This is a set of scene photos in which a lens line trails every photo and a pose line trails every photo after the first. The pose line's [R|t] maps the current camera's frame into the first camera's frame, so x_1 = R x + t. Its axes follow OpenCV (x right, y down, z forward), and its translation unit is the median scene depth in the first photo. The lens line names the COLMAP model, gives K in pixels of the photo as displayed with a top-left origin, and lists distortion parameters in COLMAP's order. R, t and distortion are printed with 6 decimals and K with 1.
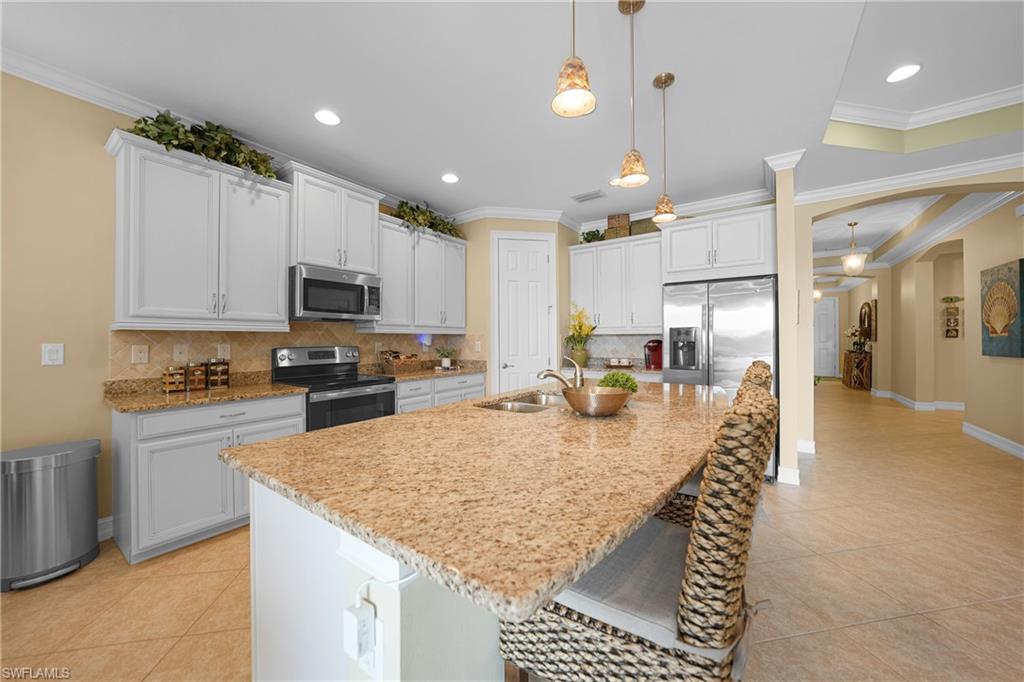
lens RADIAL K [[359.9, 0, 510.0], [0, 359.9, 338.1], [0, 0, 1]] dist [-0.016281, 0.000148]
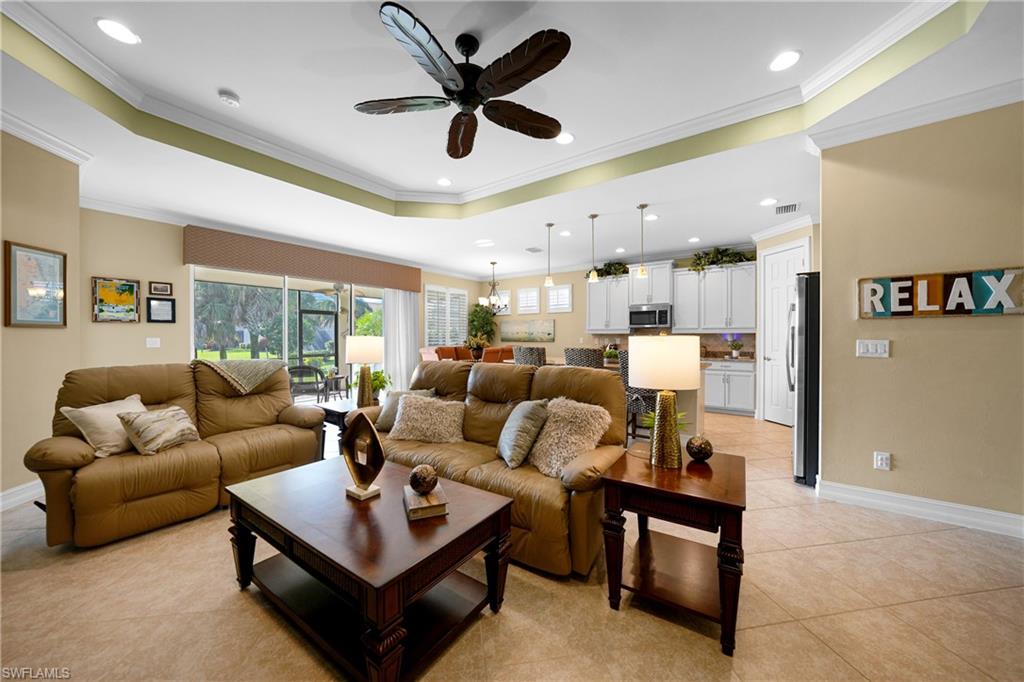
lens RADIAL K [[357.8, 0, 517.0], [0, 357.8, 332.9], [0, 0, 1]] dist [-0.023492, 0.000167]
pose [[0.006974, -0.007897, -0.999944, 1.453845], [0.002517, 0.999966, -0.007880, -0.004260], [0.999973, -0.002462, 0.006994, 0.166805]]
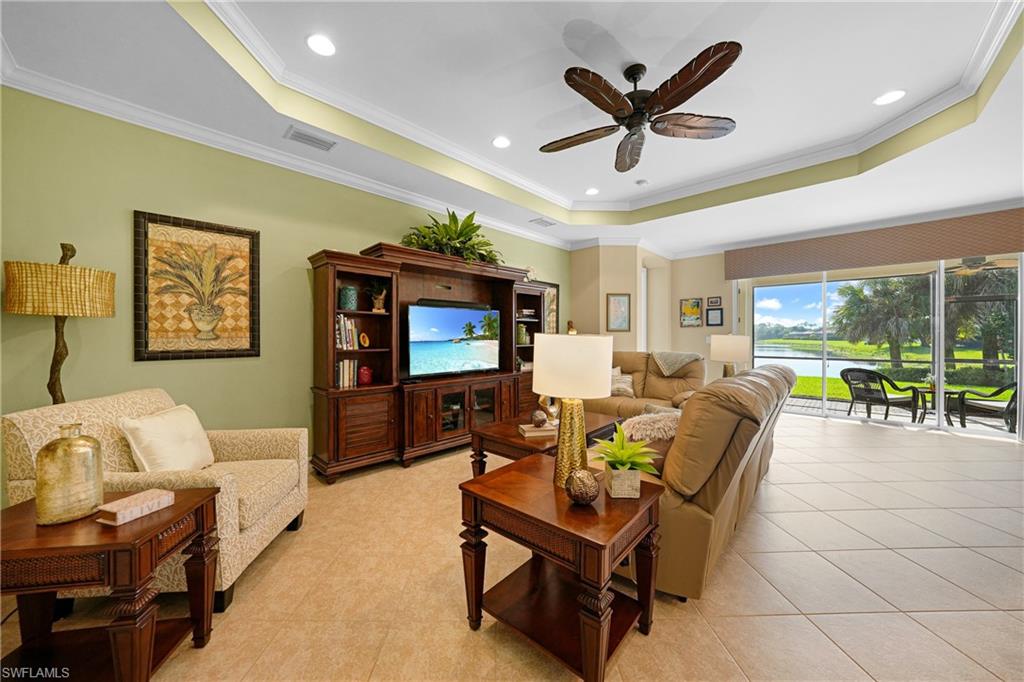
lens RADIAL K [[353.0, 0, 512.0], [0, 353.0, 341.0], [0, 0, 1]] dist [0.000159, 0.000182]
pose [[-0.992328, 0.002785, 0.123603, 0.990166], [0.004283, 0.999921, 0.011857, -0.002737], [-0.123560, 0.012295, -0.992261, 0.798719]]
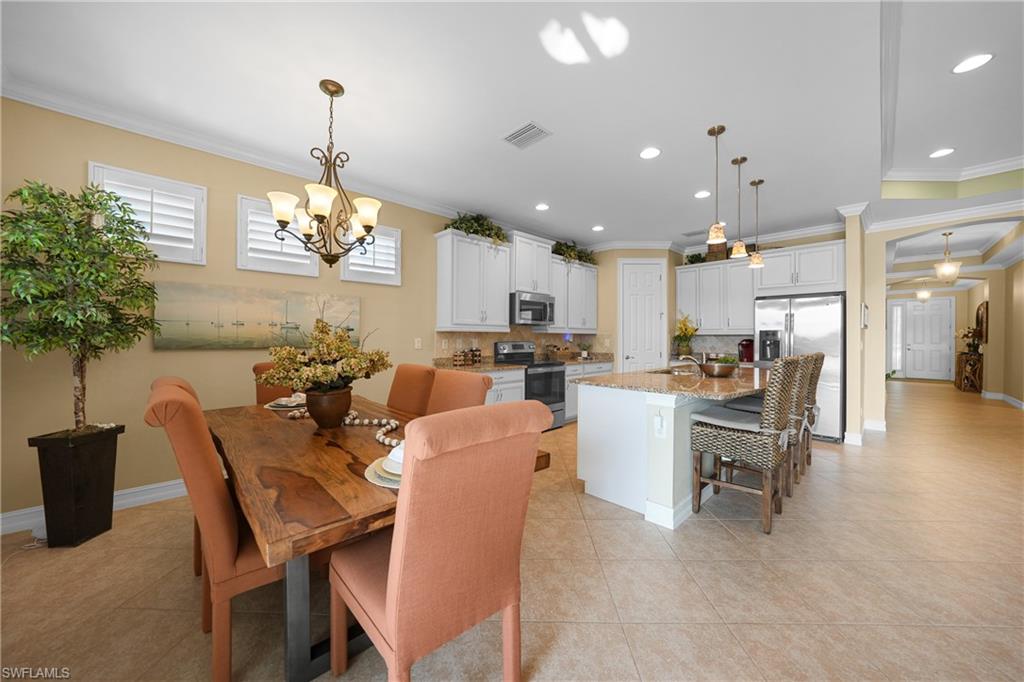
lens RADIAL K [[364.1, 0, 517.1], [0, 364.1, 338.0], [0, 0, 1]] dist [-0.014133, 0.000504]
pose [[0.984687, 0.008549, -0.174120, -0.229583], [-0.007822, 0.999958, 0.004862, 0.000939], [0.174155, -0.003425, 0.984712, -0.529339]]
